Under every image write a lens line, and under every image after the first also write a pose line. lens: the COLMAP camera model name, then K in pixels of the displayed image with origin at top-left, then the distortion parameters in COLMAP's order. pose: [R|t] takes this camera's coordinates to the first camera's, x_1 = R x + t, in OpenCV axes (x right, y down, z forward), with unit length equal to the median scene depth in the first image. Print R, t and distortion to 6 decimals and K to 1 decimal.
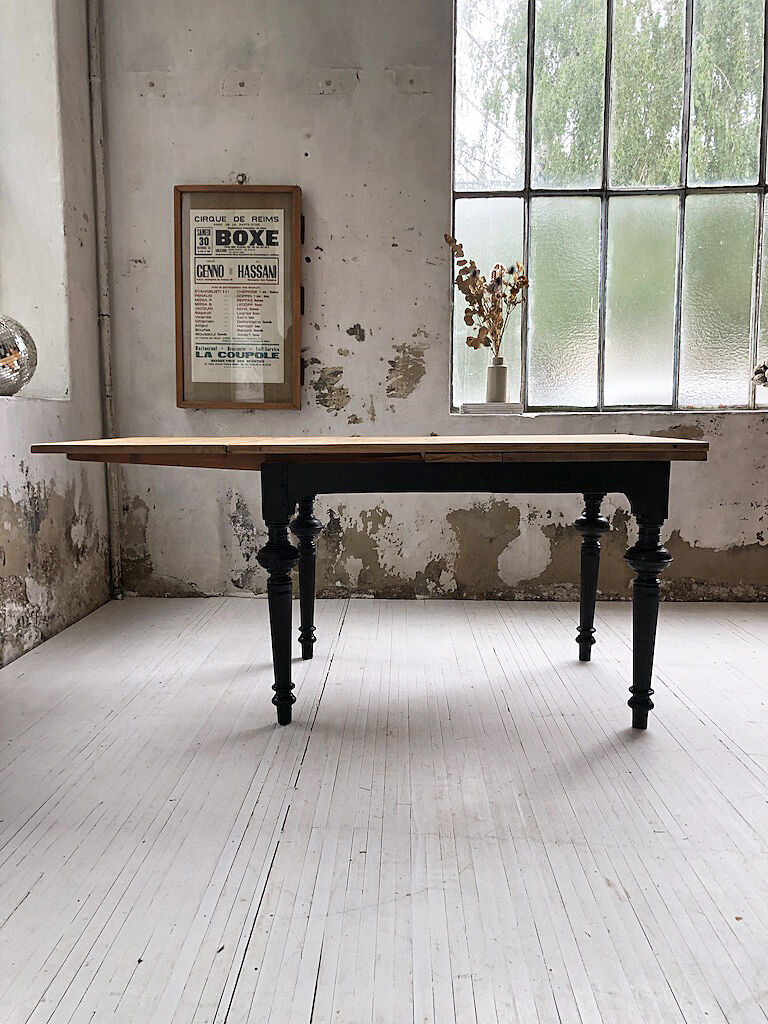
lens RADIAL K [[835.0, 0, 373.9], [0, 835.0, 509.2], [0, 0, 1]] dist [0.032903, -0.035334]
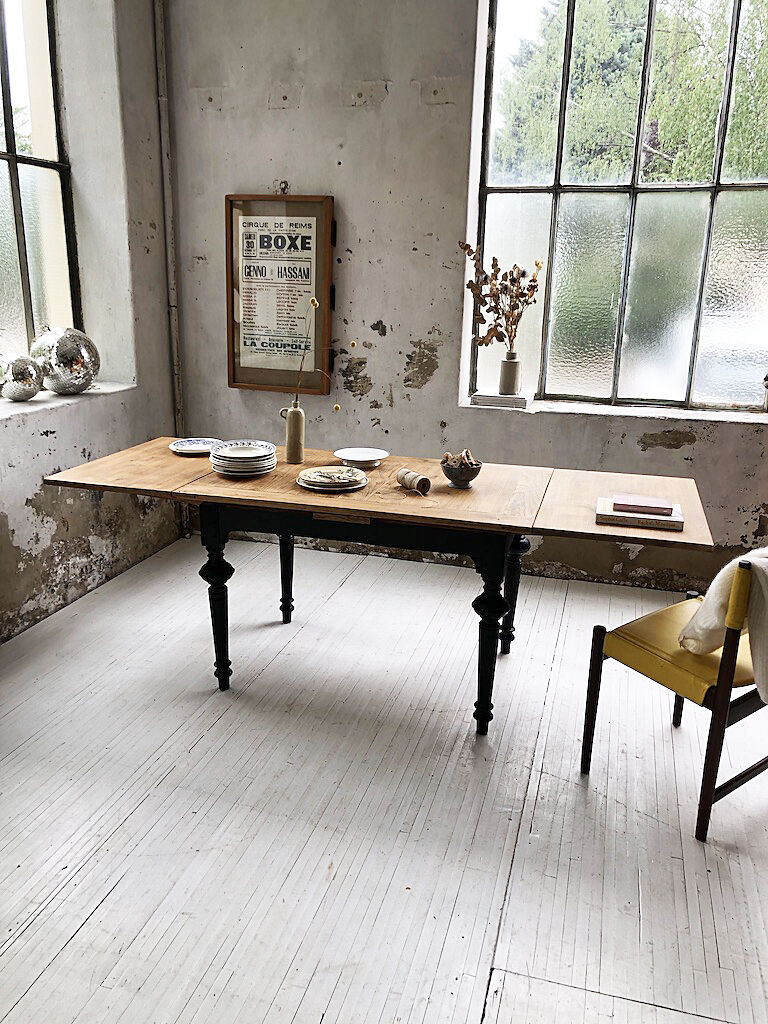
lens RADIAL K [[835.0, 0, 377.6], [0, 835.0, 508.3], [0, 0, 1]] dist [0.032903, -0.035334]
pose [[0.969137, 0.088396, -0.230128, 0.259529], [-0.047282, 0.982821, 0.178402, -0.175632], [0.241944, -0.162016, 0.956668, -0.113163]]
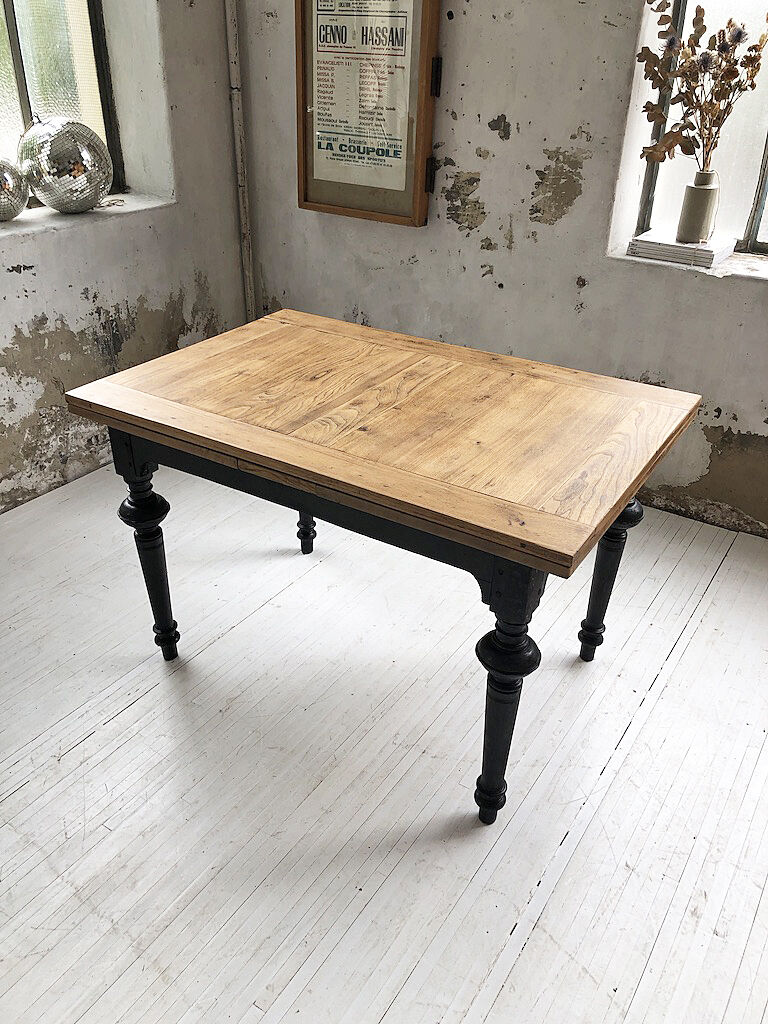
lens RADIAL K [[835.0, 0, 374.8], [0, 835.0, 502.6], [0, 0, 1]] dist [0.032903, -0.035334]
pose [[0.849133, 0.270452, -0.453684, 0.318090], [-0.069454, 0.908674, 0.411689, -0.209541], [0.523593, -0.318068, 0.790369, 0.246184]]
